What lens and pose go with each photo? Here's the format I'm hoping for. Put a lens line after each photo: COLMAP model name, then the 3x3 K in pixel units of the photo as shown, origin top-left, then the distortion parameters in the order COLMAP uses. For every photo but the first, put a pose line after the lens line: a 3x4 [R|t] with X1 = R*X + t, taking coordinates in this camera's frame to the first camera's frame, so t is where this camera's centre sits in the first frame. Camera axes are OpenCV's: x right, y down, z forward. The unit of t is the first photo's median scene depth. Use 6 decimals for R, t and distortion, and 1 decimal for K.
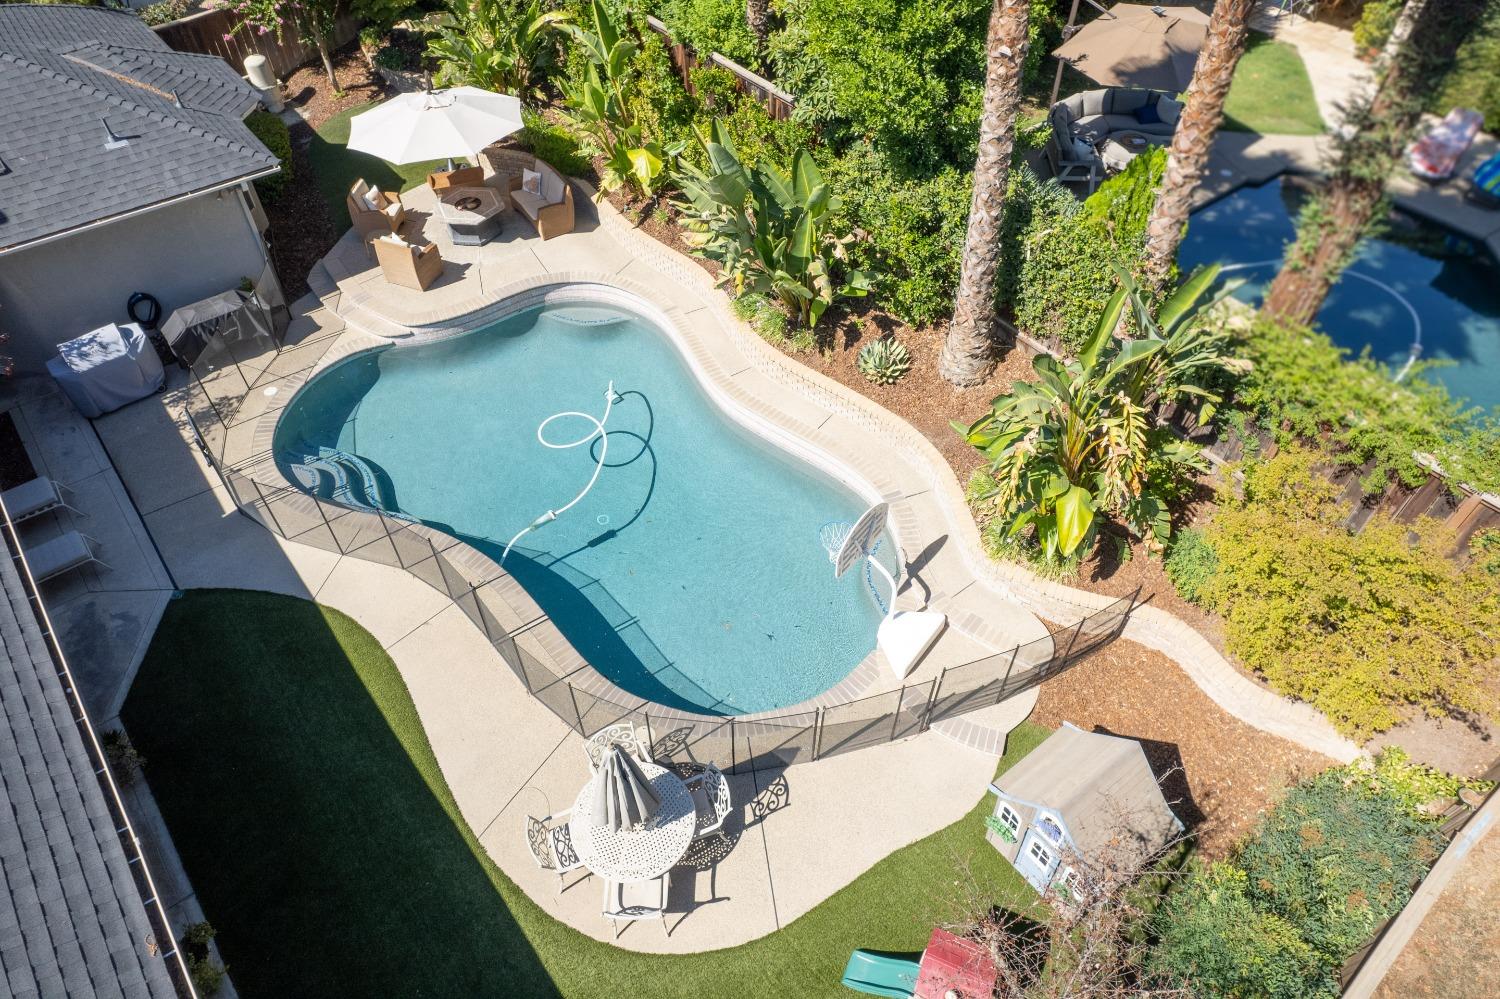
lens RADIAL K [[957.6, 0, 756.4], [0, 957.6, 508.1], [0, 0, 1]] dist [-0.069832, 0.063583]
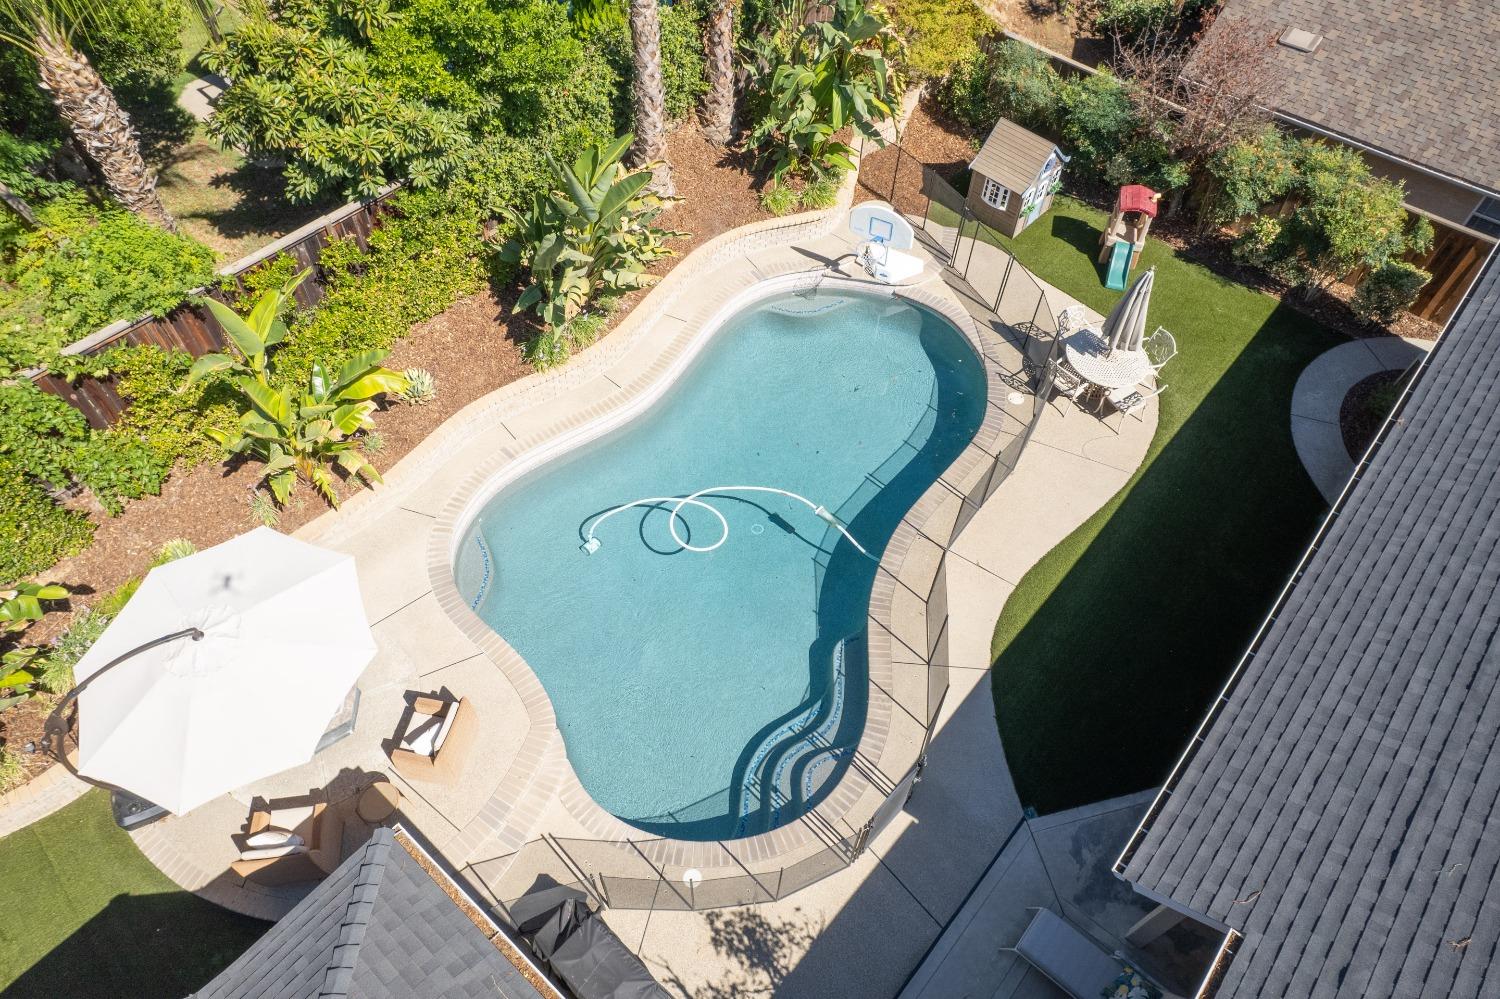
lens RADIAL K [[957.6, 0, 756.4], [0, 957.6, 508.1], [0, 0, 1]] dist [-0.069832, 0.063583]
pose [[-0.170011, -0.796321, 0.580490, -0.765095], [0.719178, 0.302457, 0.625542, -0.654466], [-0.673705, 0.523825, 0.521276, 0.497475]]
